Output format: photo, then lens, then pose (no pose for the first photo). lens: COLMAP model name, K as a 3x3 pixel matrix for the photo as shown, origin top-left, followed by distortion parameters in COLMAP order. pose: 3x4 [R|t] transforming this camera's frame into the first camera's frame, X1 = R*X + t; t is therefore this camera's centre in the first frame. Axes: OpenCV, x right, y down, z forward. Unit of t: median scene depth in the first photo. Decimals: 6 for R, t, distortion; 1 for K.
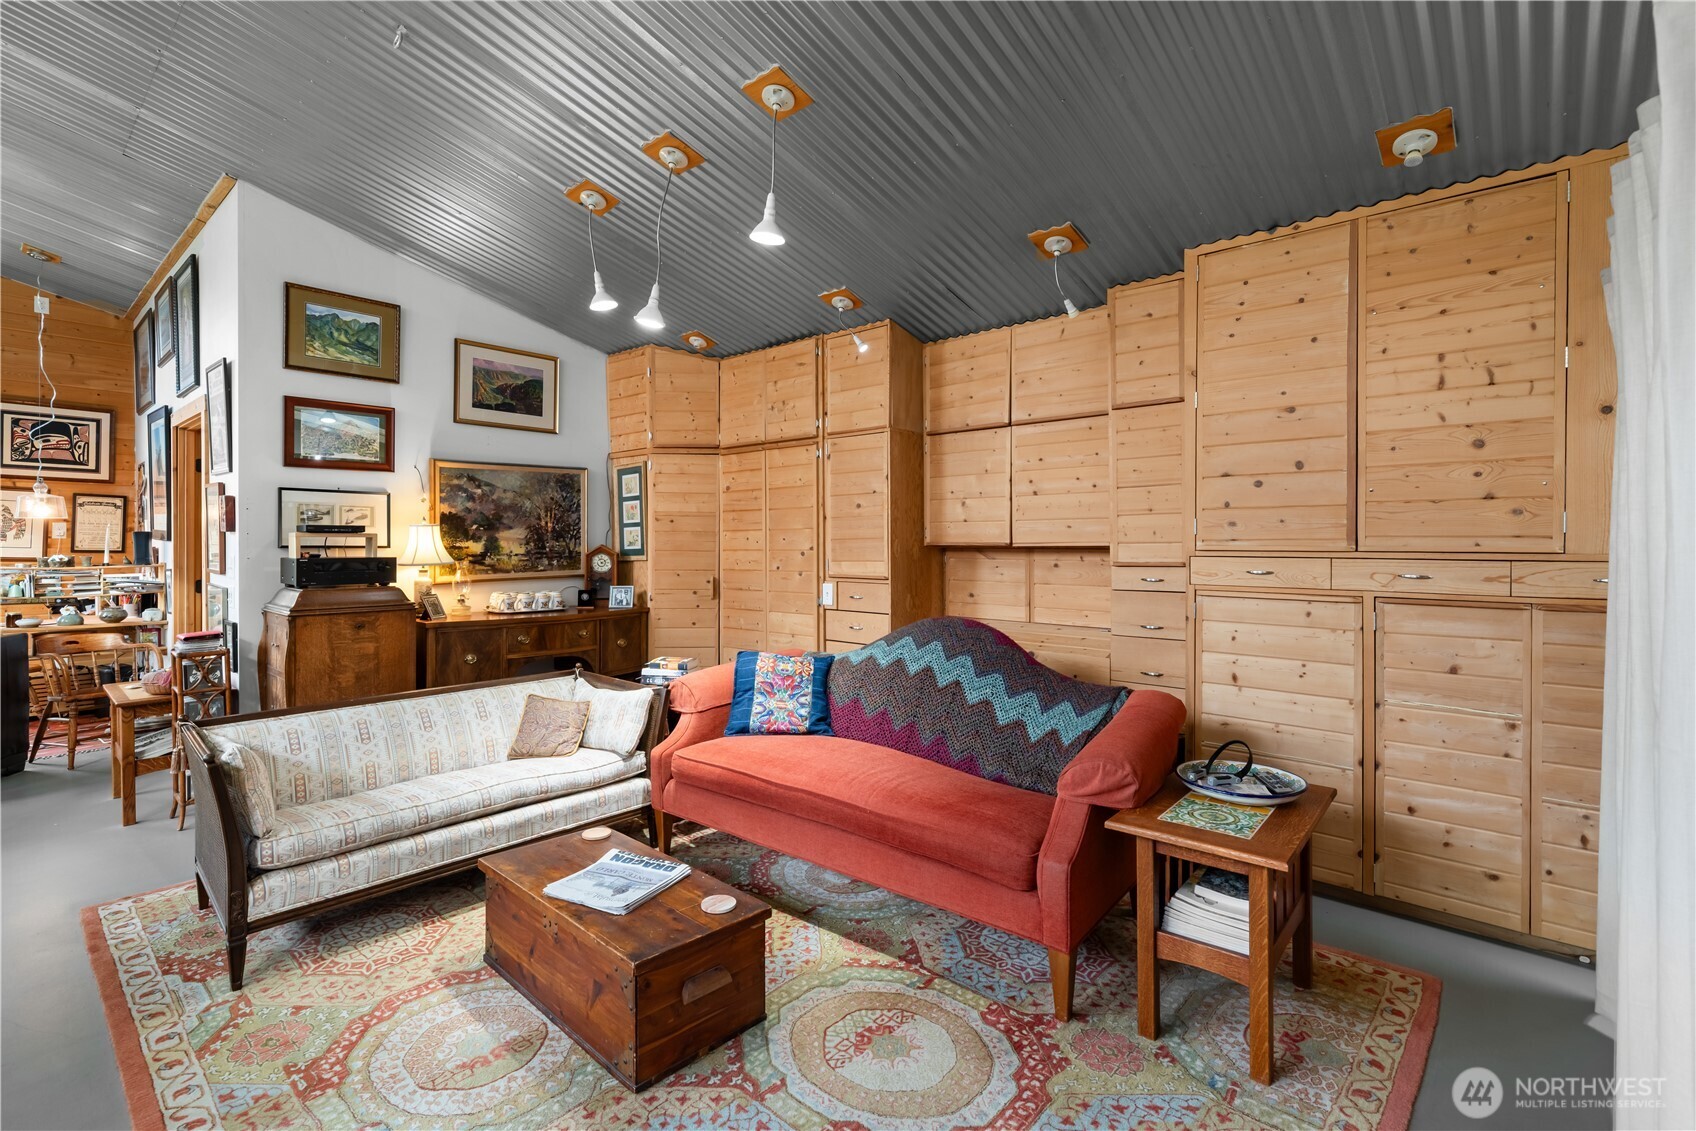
lens RADIAL K [[775.7, 0, 830.3], [0, 775.7, 543.9], [0, 0, 1]] dist [-0.000212, -0.000186]
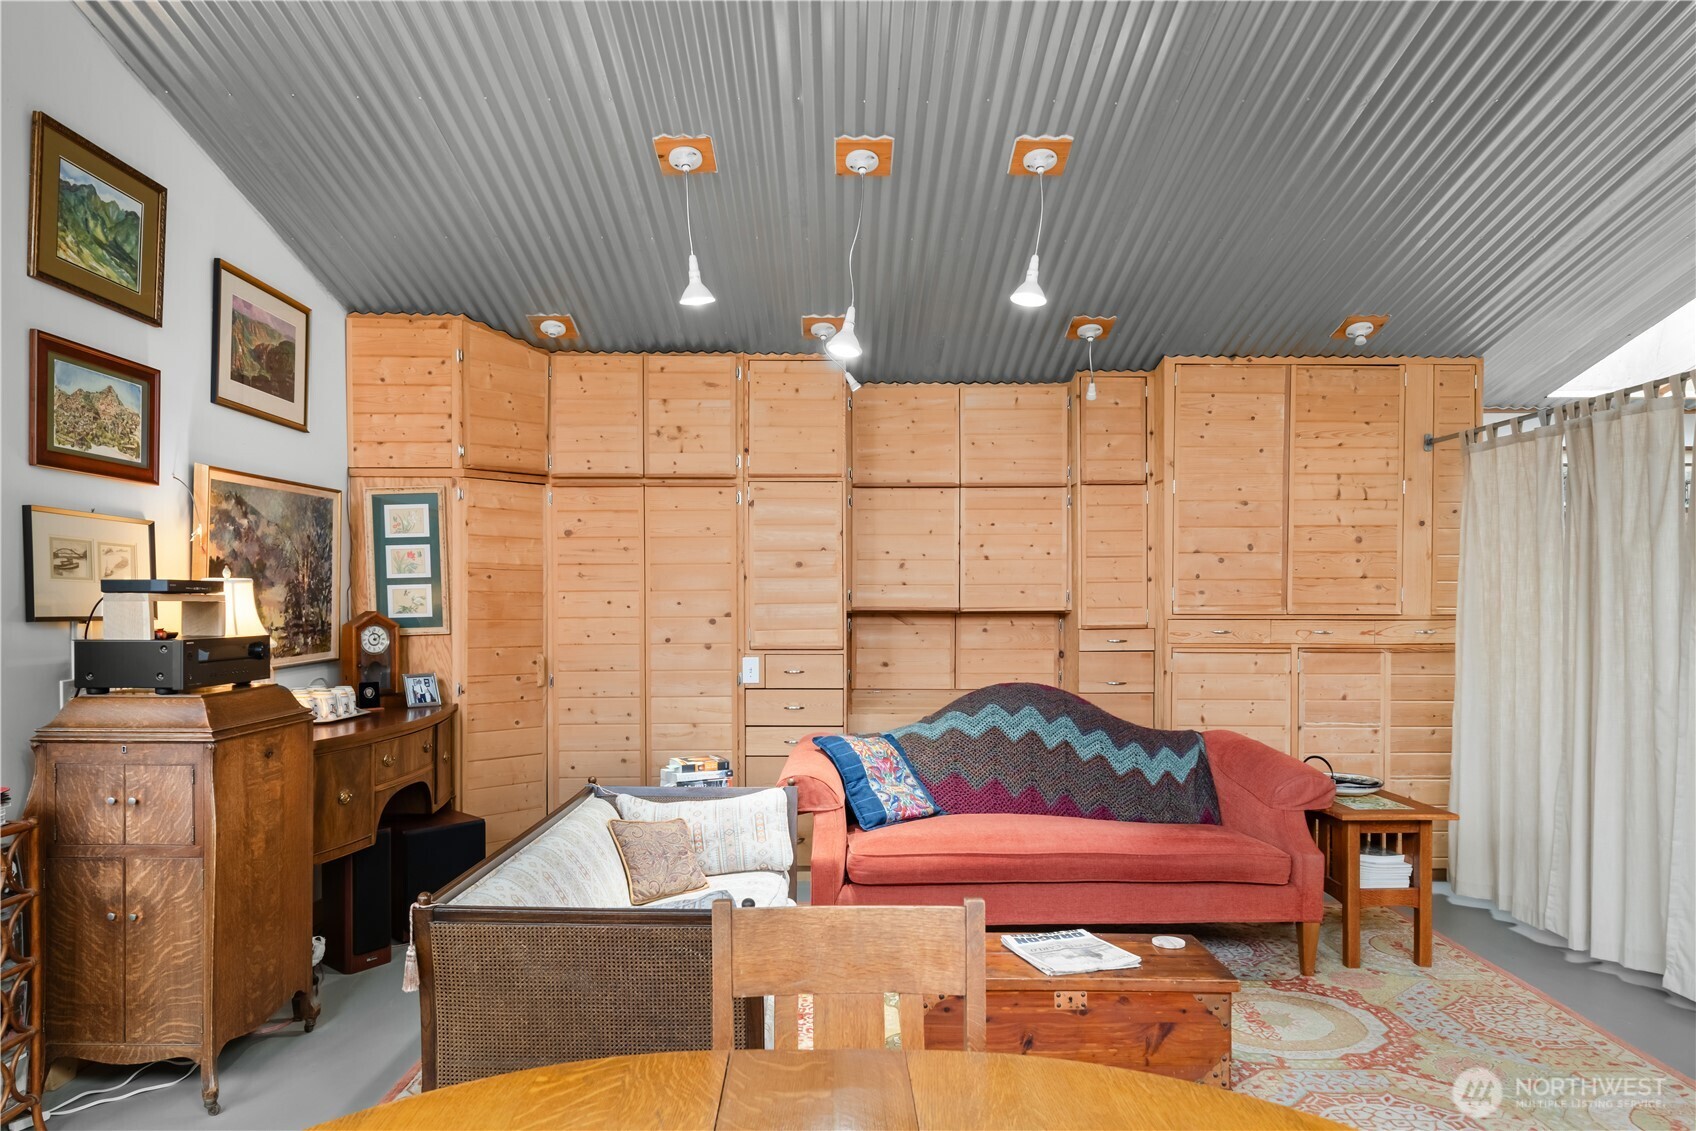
lens RADIAL K [[1064.9, 0, 857.0], [0, 1064.9, 613.0], [0, 0, 1]] dist [0.000978, 0.000654]
pose [[0.742286, -0.006201, 0.670054, -0.752836], [0.000613, 0.999963, 0.008574, -0.006148], [-0.670082, -0.005953, 0.742263, 0.094351]]
